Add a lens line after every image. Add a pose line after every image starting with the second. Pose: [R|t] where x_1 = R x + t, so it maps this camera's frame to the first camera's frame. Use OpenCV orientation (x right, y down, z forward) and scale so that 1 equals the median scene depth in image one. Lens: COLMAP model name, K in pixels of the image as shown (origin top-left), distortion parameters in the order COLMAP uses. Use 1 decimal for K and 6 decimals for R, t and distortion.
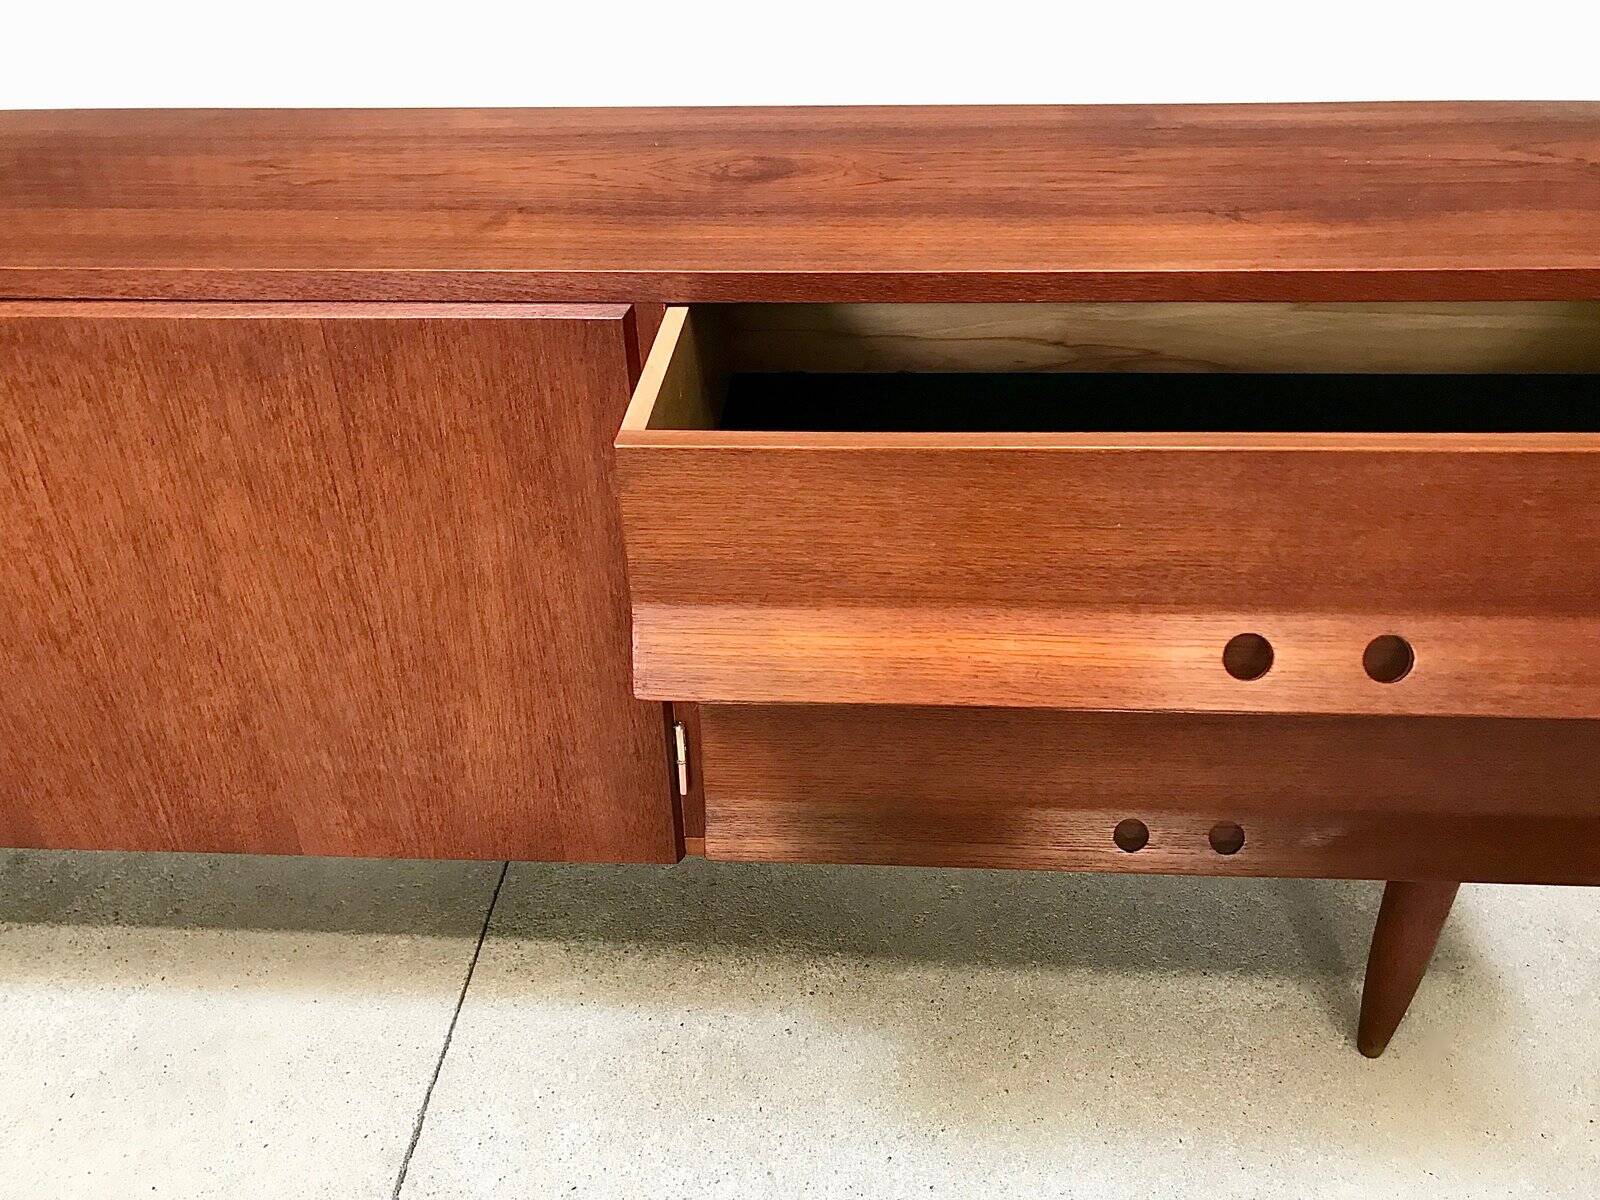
lens RADIAL K [[1319.4, 0, 795.1], [0, 1319.4, 578.1], [0, 0, 1]] dist [0.032444, -0.021296]
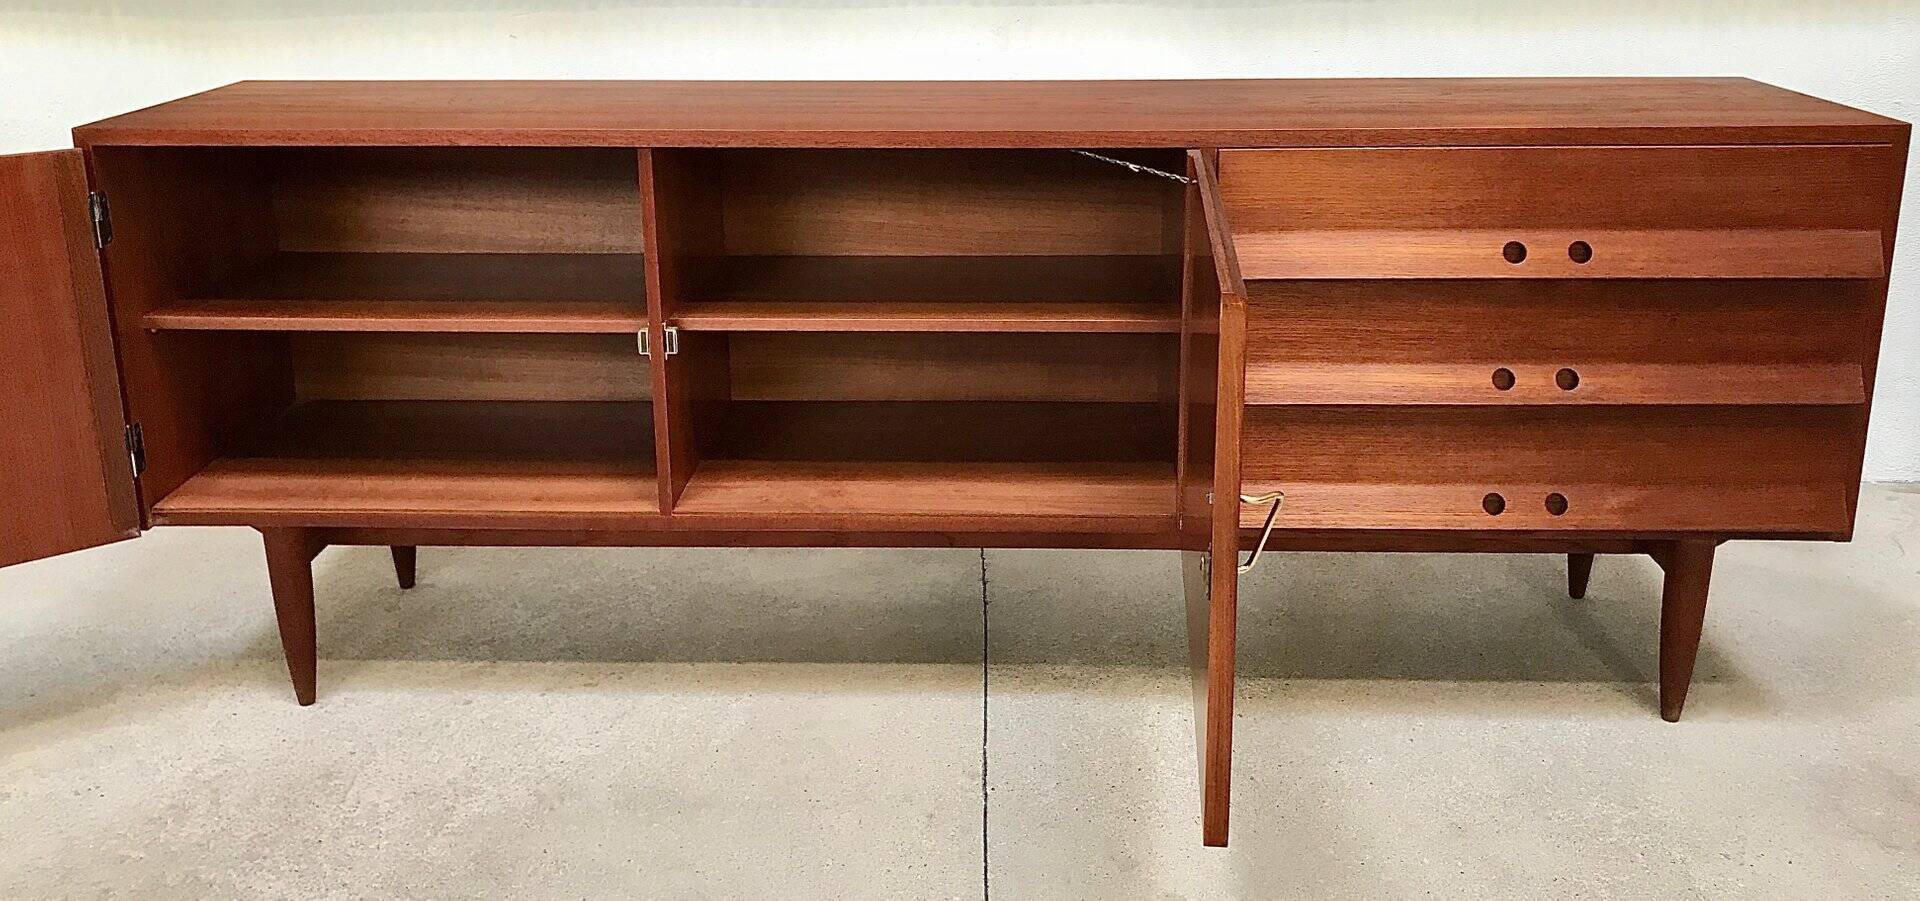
lens RADIAL K [[1603.9, 0, 959.3], [0, 1603.9, 288.1], [0, 0, 1]] dist [0.015351, 0.003699]
pose [[0.999481, 0.001424, 0.032170, -0.420721], [0.008084, 0.955928, -0.293490, 0.496600], [-0.031170, 0.293598, 0.955421, -0.819409]]
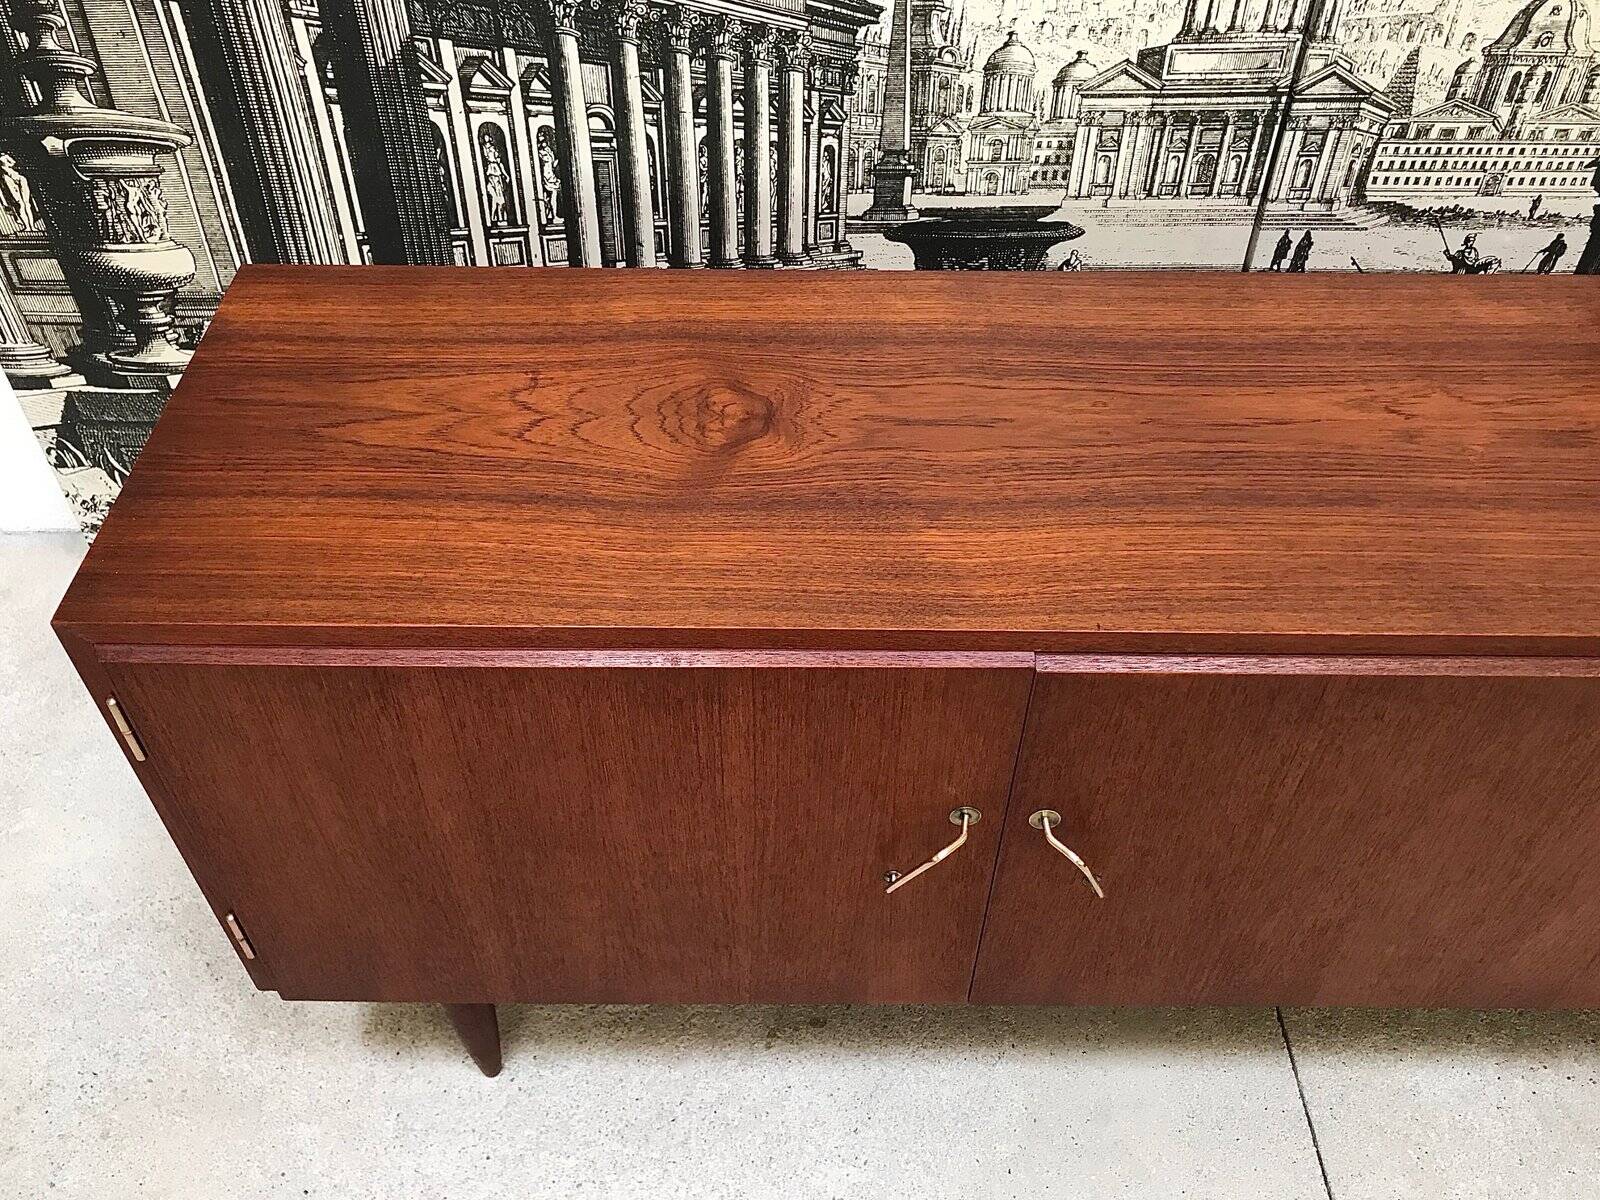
lens RADIAL K [[1319.4, 0, 802.5], [0, 1319.4, 583.5], [0, 0, 1]] dist [0.032444, -0.021296]
pose [[0.997610, -0.020422, 0.066016, -0.932277], [0.004887, 0.973792, 0.227388, -0.424538], [-0.068930, -0.226522, 0.971564, 0.029695]]
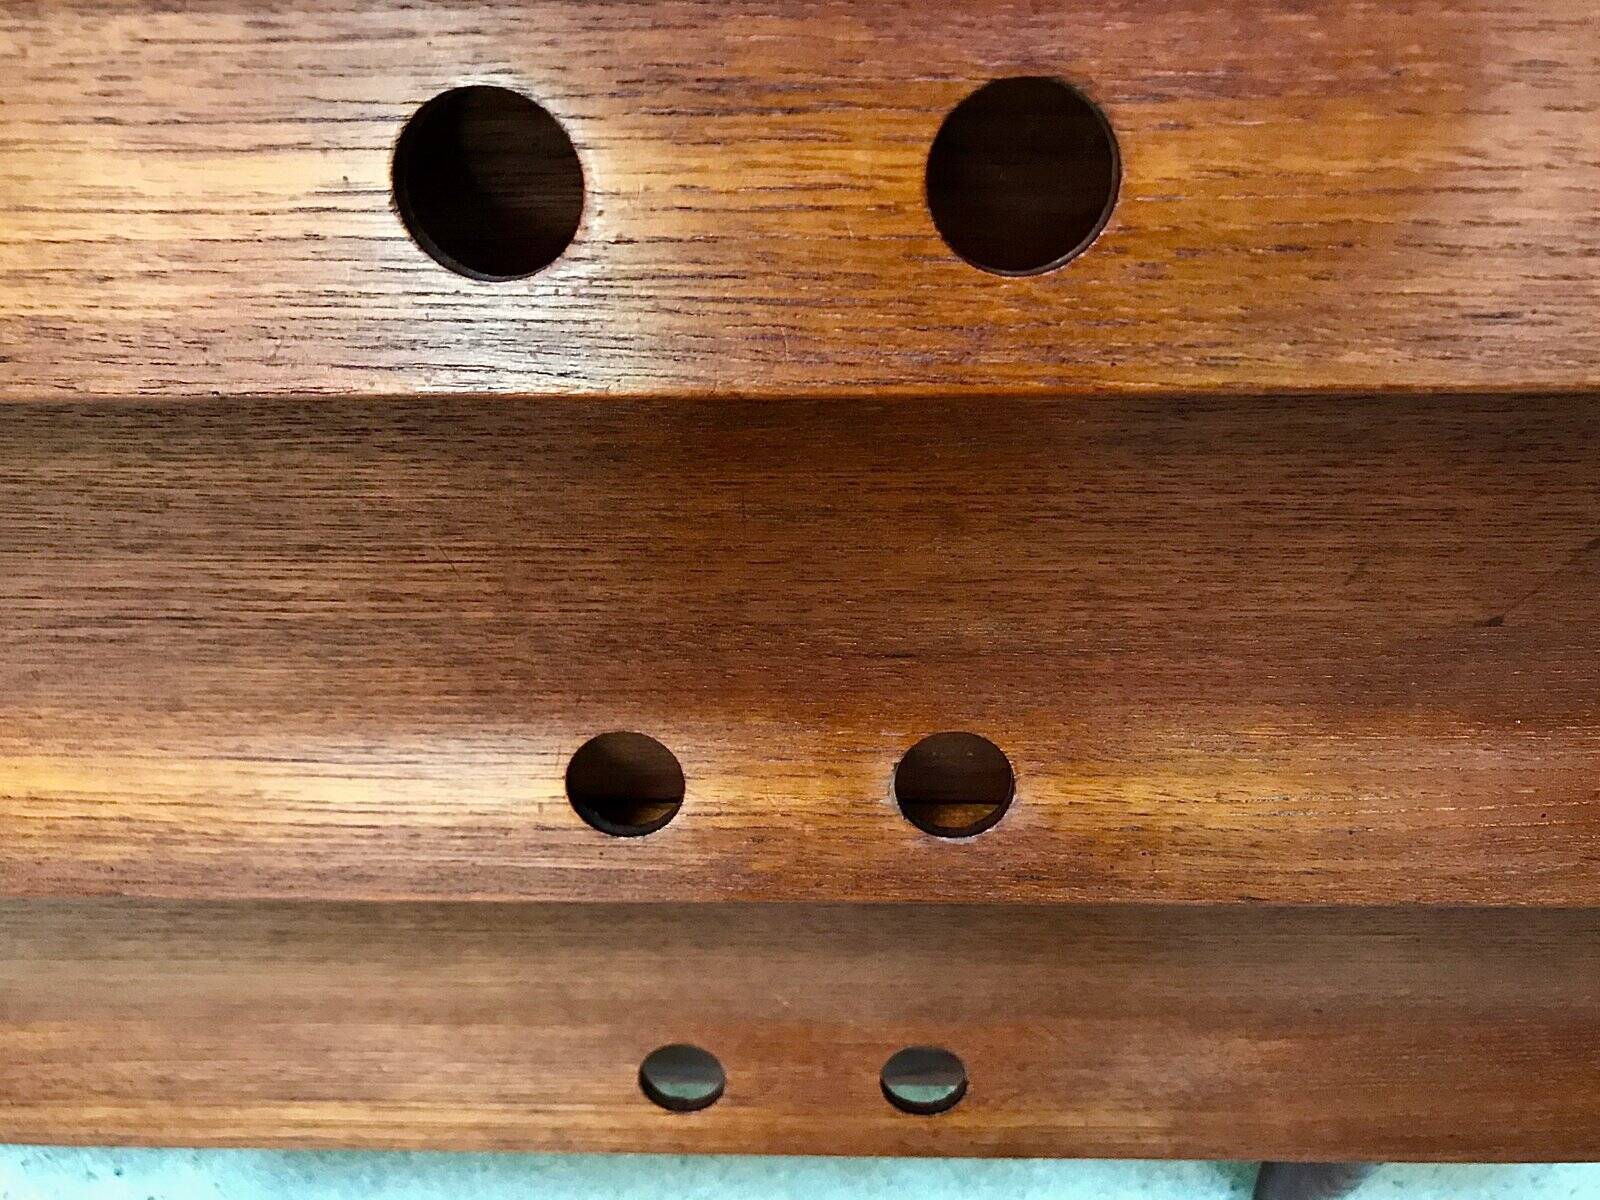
lens RADIAL K [[1377.6, 0, 799.8], [0, 1377.6, 599.0], [0, 0, 1]] dist [0.049028, 0.003551]
pose [[0.998902, -0.036749, 0.029055, 0.284238], [0.026664, 0.955933, 0.292371, -0.057453], [-0.038519, -0.291275, 0.955863, 0.654074]]
